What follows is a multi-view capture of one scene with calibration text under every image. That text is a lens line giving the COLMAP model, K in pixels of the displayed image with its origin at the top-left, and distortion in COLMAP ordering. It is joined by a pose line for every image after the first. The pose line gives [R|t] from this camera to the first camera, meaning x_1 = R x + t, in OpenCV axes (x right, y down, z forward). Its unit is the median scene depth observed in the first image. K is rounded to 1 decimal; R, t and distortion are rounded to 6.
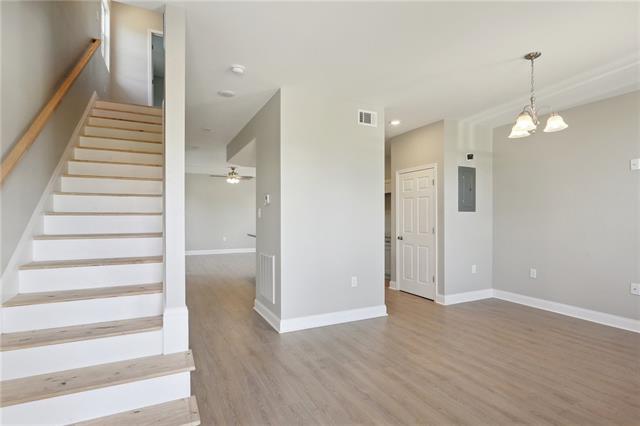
lens RADIAL K [[318.5, 0, 321.4], [0, 318.5, 211.5], [0, 0, 1]] dist [-0.004858, 0.000338]
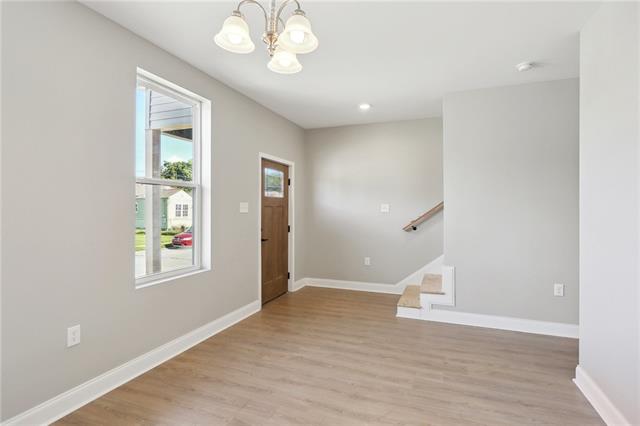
lens RADIAL K [[318.5, 0, 321.4], [0, 318.5, 211.5], [0, 0, 1]] dist [-0.004858, 0.000338]
pose [[-0.740687, -0.000694, -0.671850, 1.028455], [-0.001236, 0.999999, 0.000330, 0.009041], [0.671850, 0.001074, -0.740687, 1.557022]]
